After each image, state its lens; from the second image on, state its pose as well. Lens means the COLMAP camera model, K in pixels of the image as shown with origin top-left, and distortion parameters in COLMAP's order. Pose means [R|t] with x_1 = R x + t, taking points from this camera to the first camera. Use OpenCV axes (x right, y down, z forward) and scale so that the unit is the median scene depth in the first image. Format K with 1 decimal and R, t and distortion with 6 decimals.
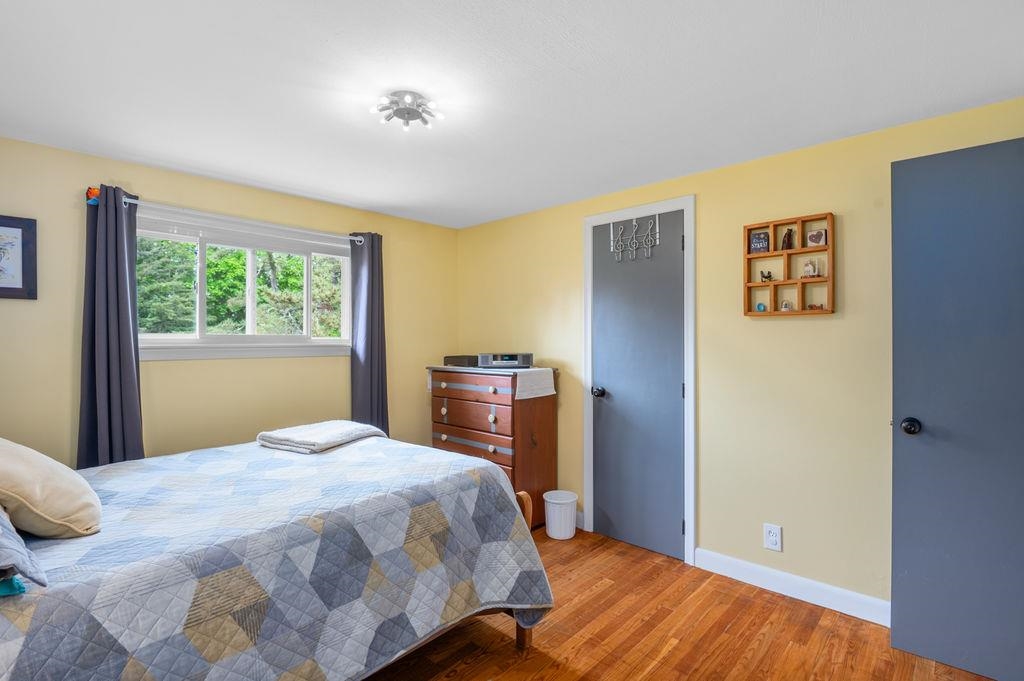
lens RADIAL K [[476.3, 0, 507.9], [0, 476.3, 343.6], [0, 0, 1]] dist [-0.025022, -0.001326]
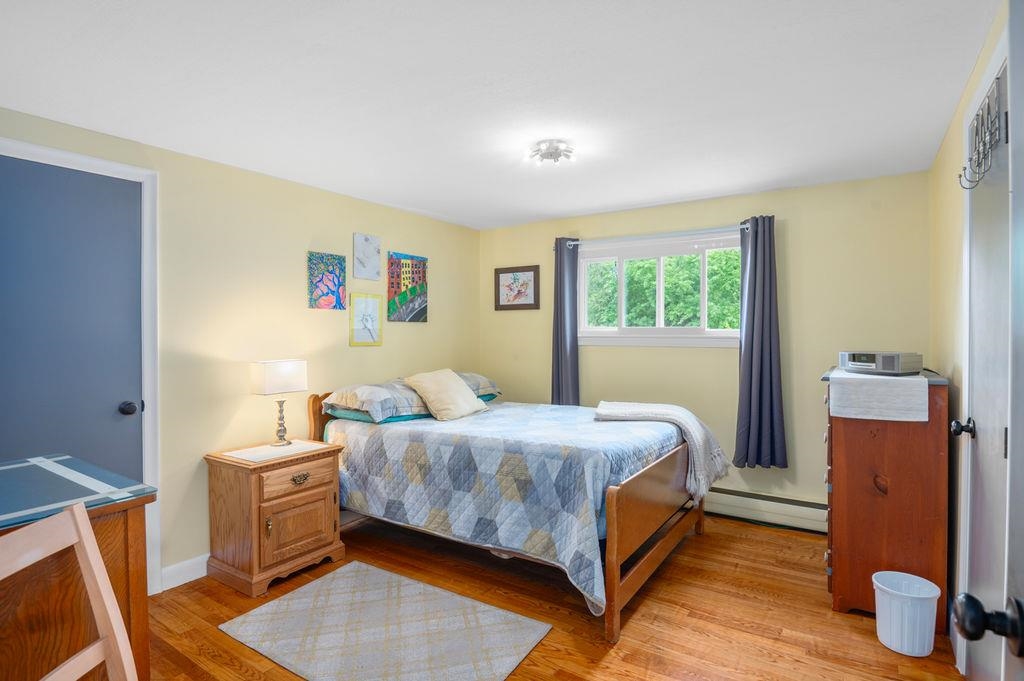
lens RADIAL K [[517.8, 0, 510.7], [0, 517.8, 332.8], [0, 0, 1]] dist [-0.024940, -0.003552]
pose [[0.188123, 0.005230, -0.982132, 0.960849], [-0.004398, 0.999980, 0.004482, -0.013271], [0.982136, 0.003476, 0.188142, 0.529086]]
